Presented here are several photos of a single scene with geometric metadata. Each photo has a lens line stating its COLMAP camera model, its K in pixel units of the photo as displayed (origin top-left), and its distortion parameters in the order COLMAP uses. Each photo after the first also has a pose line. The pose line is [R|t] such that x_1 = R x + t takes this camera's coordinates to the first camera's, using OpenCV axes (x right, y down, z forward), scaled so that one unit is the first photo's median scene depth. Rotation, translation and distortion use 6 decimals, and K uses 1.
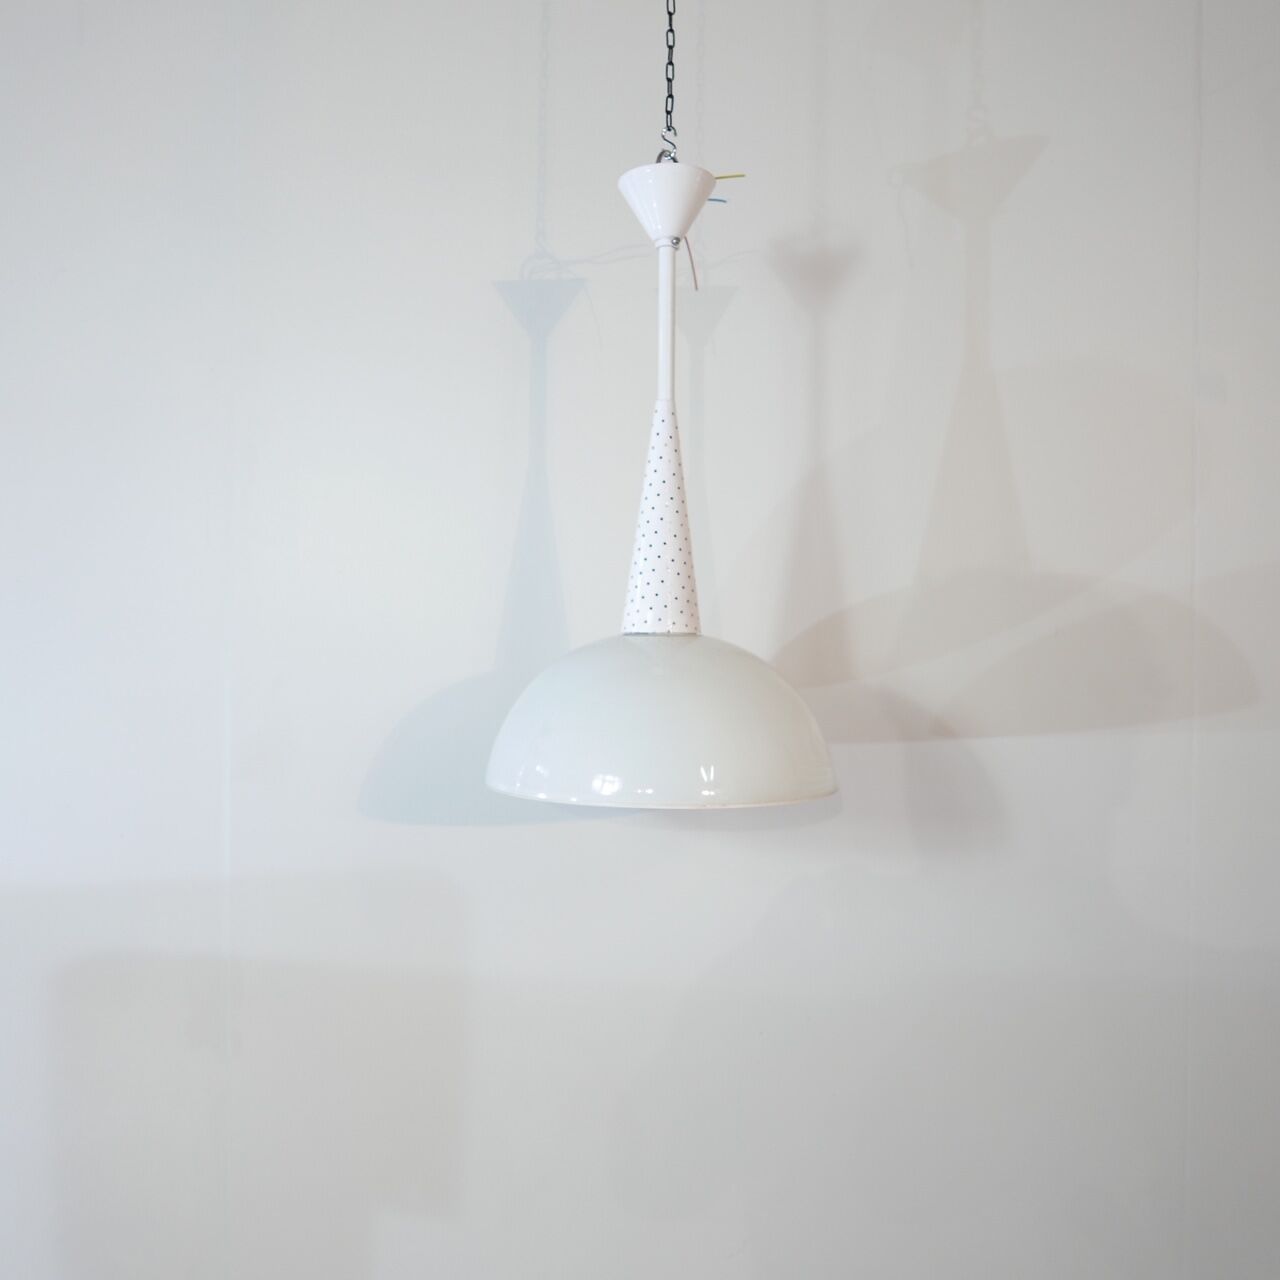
lens RADIAL K [[1169.8, 0, 694.8], [0, 1169.8, 678.8], [0, 0, 1]] dist [-0.005256, 0.001220]
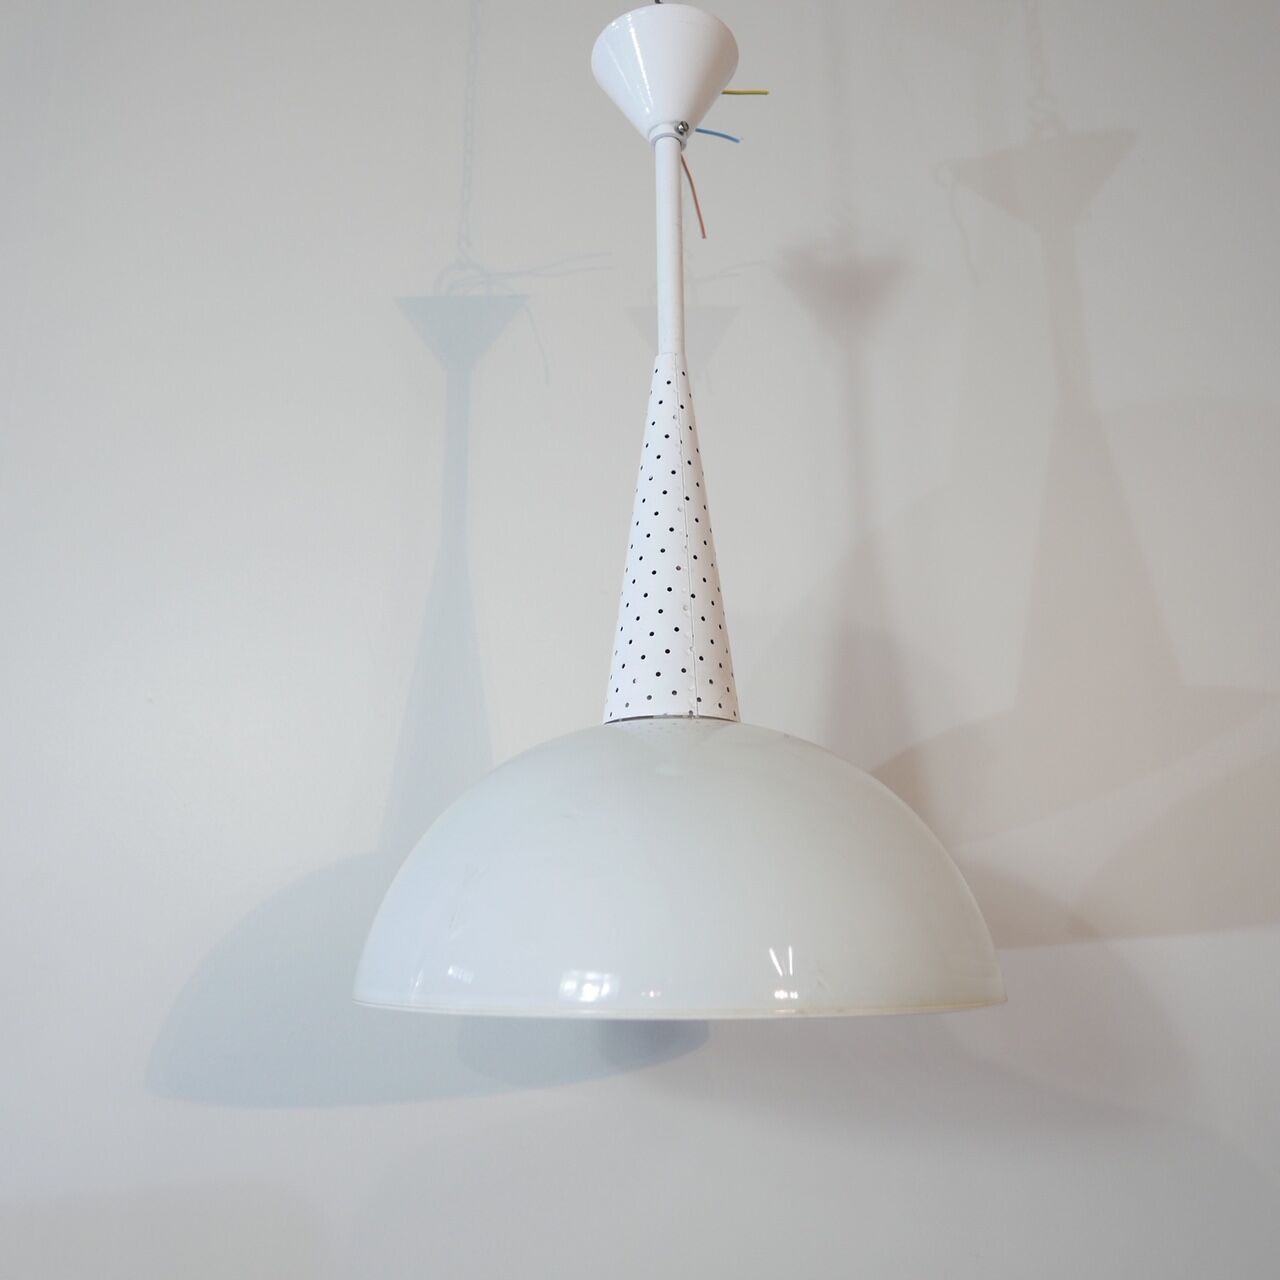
lens RADIAL K [[1169.8, 0, 694.8], [0, 1169.8, 678.8], [0, 0, 1]] dist [-0.005256, 0.001220]
pose [[0.995992, -0.011653, 0.088676, -0.069761], [0.035069, 0.962964, -0.267341, 0.093897], [-0.082277, 0.269379, 0.959513, 0.451359]]
